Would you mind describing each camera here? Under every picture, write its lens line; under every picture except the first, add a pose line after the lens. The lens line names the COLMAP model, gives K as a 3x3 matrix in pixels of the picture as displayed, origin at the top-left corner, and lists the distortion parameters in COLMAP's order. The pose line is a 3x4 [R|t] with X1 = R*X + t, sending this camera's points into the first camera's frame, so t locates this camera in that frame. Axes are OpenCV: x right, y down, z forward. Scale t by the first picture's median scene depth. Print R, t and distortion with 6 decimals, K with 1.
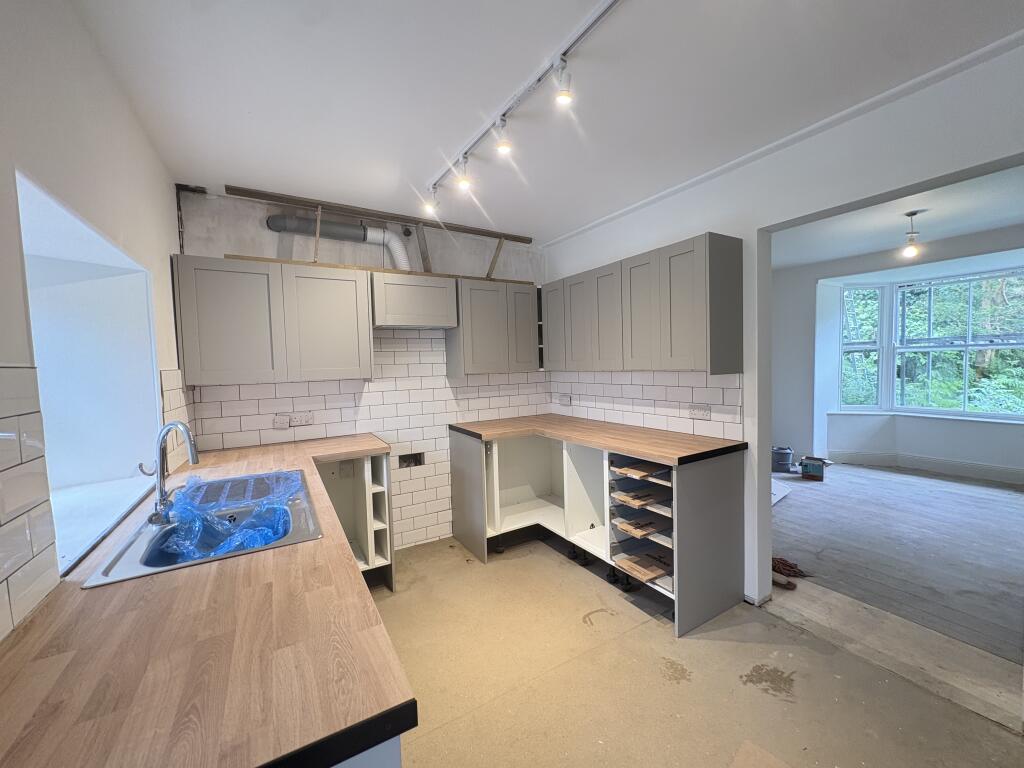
lens RADIAL K [[410.7, 0, 512.0], [0, 410.7, 384.0], [0, 0, 1]] dist [-0.000664, 0.000192]
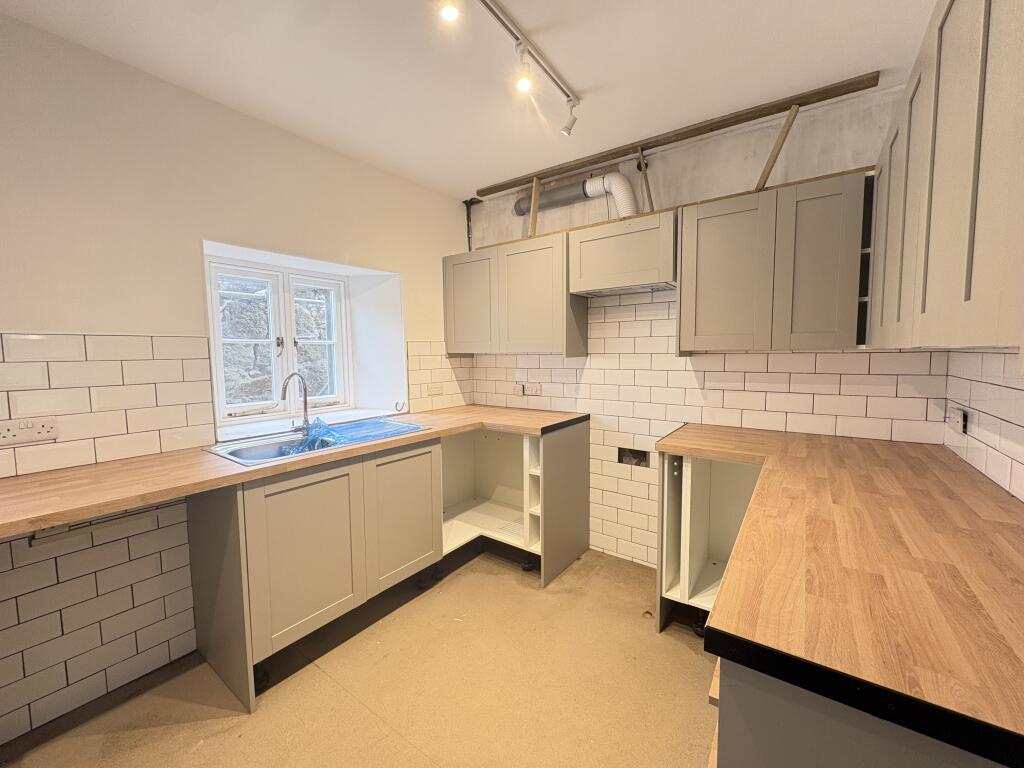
lens RADIAL K [[416.7, 0, 512.0], [0, 416.7, 384.0], [0, 0, 1]] dist [-0.000536, -0.000083]
pose [[0.391359, 0.100225, -0.914764, 0.448778], [-0.042830, 0.994958, 0.090687, -0.023851], [0.919241, 0.003688, 0.393678, 0.520762]]
